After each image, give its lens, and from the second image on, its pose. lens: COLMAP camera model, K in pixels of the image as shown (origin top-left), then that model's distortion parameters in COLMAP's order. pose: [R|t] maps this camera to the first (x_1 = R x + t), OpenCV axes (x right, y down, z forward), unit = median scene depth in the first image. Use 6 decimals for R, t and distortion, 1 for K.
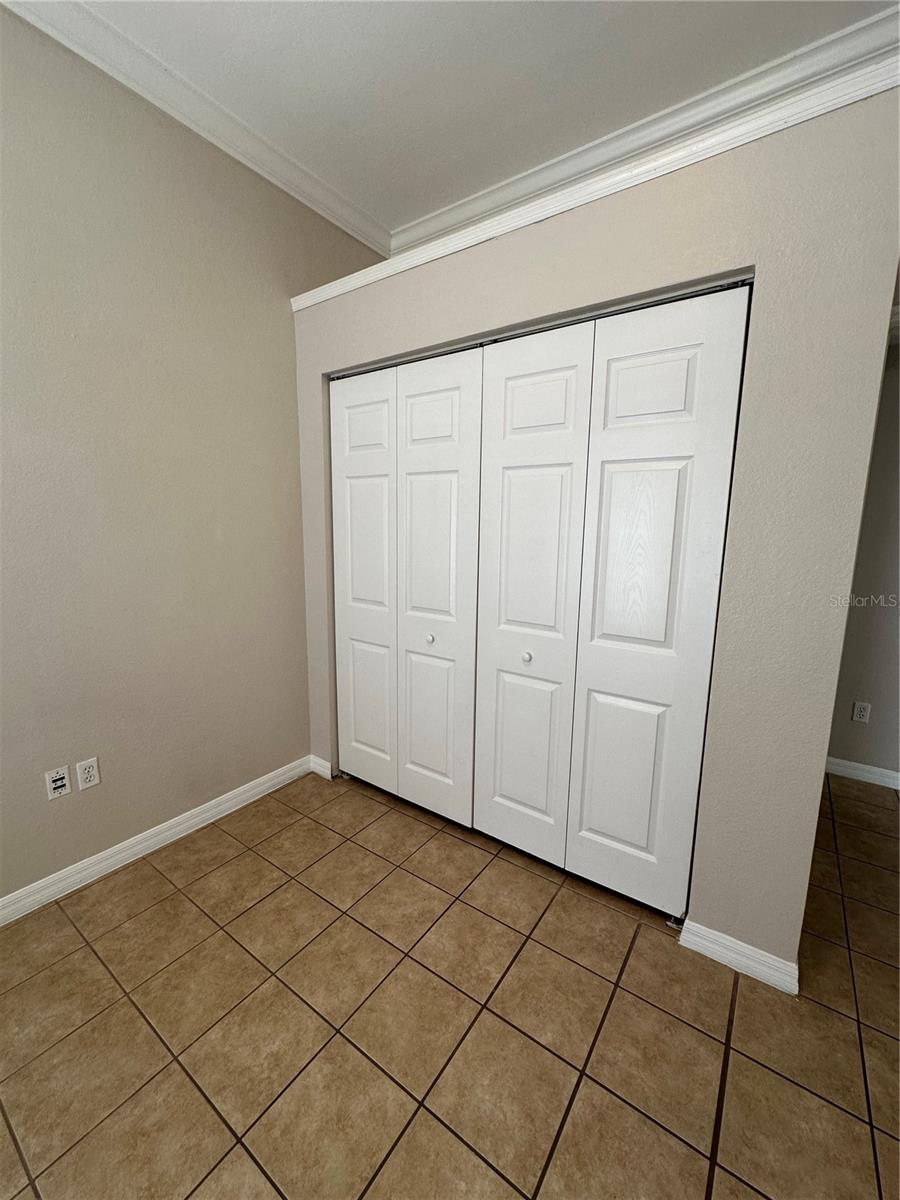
lens RADIAL K [[480.0, 0, 449.9], [0, 480.0, 597.0], [0, 0, 1]] dist [0.001293, -0.000001]
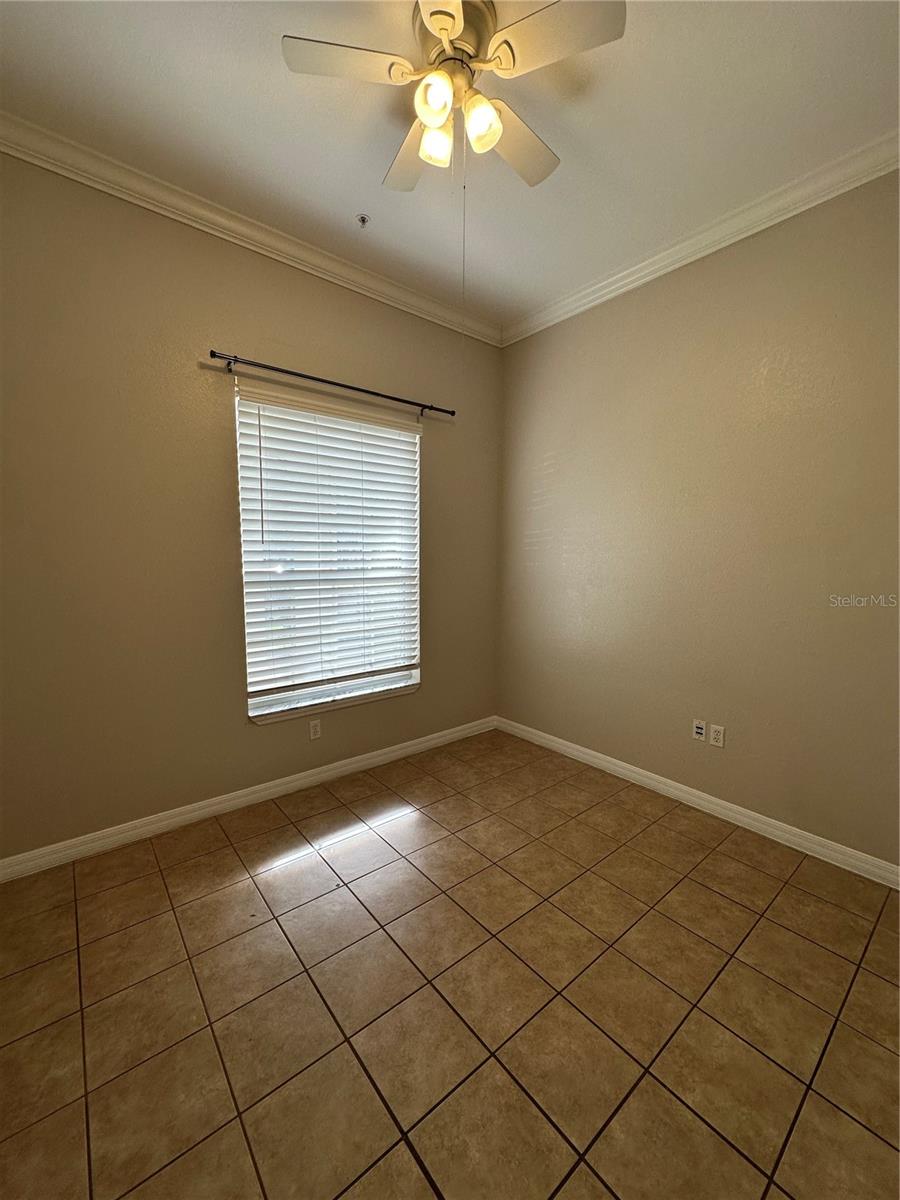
lens RADIAL K [[480.0, 0, 450.1], [0, 480.0, 600.2], [0, 0, 1]] dist [0.001293, -0.000001]
pose [[-0.267627, 0.080741, -0.960134, 0.804413], [-0.155300, 0.979839, 0.125686, -0.076483], [0.950925, 0.182746, -0.249692, 0.573633]]
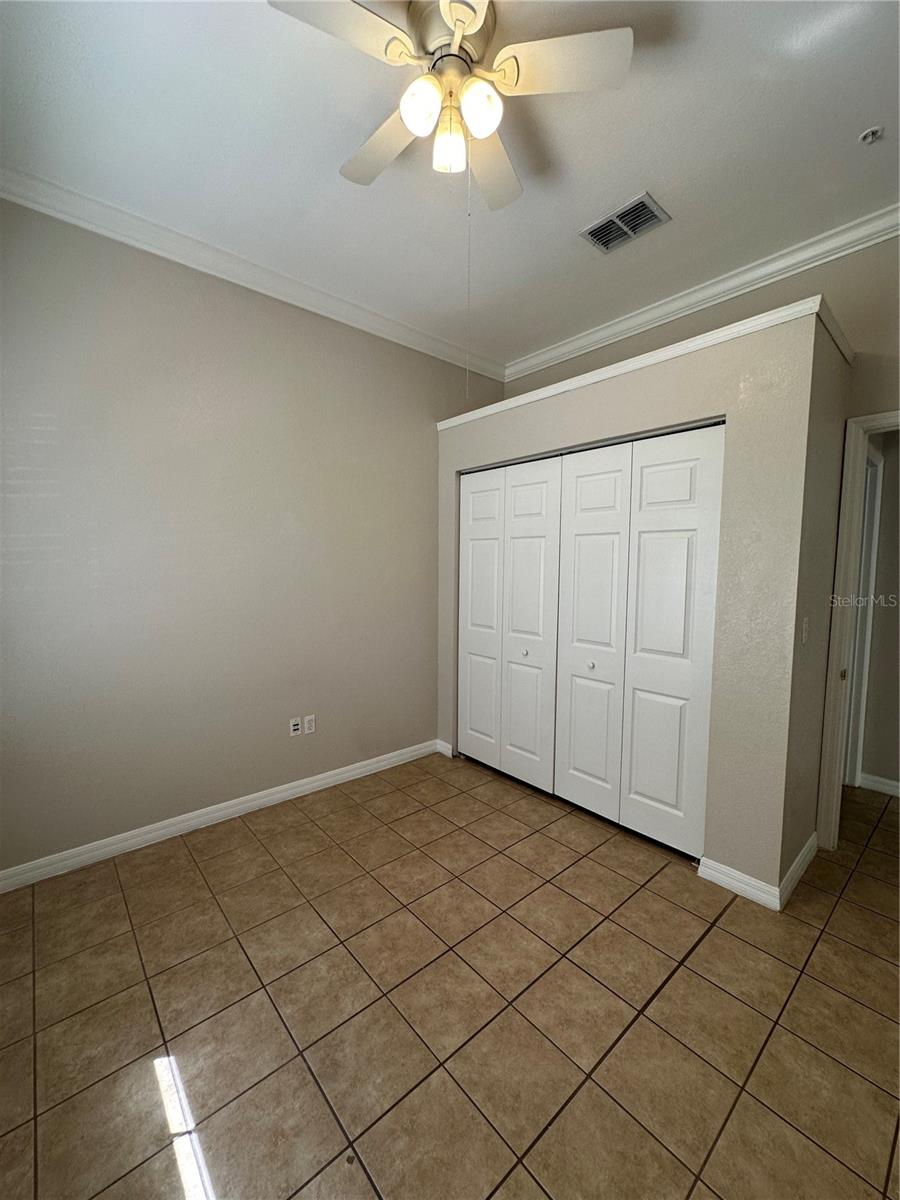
lens RADIAL K [[480.0, 0, 451.4], [0, 480.0, 599.3], [0, 0, 1]] dist [0.001293, -0.000001]
pose [[0.971854, 0.012890, -0.235230, 0.097826], [-0.031931, 0.996495, -0.077319, 0.057837], [0.233409, 0.082654, 0.968859, -0.534821]]
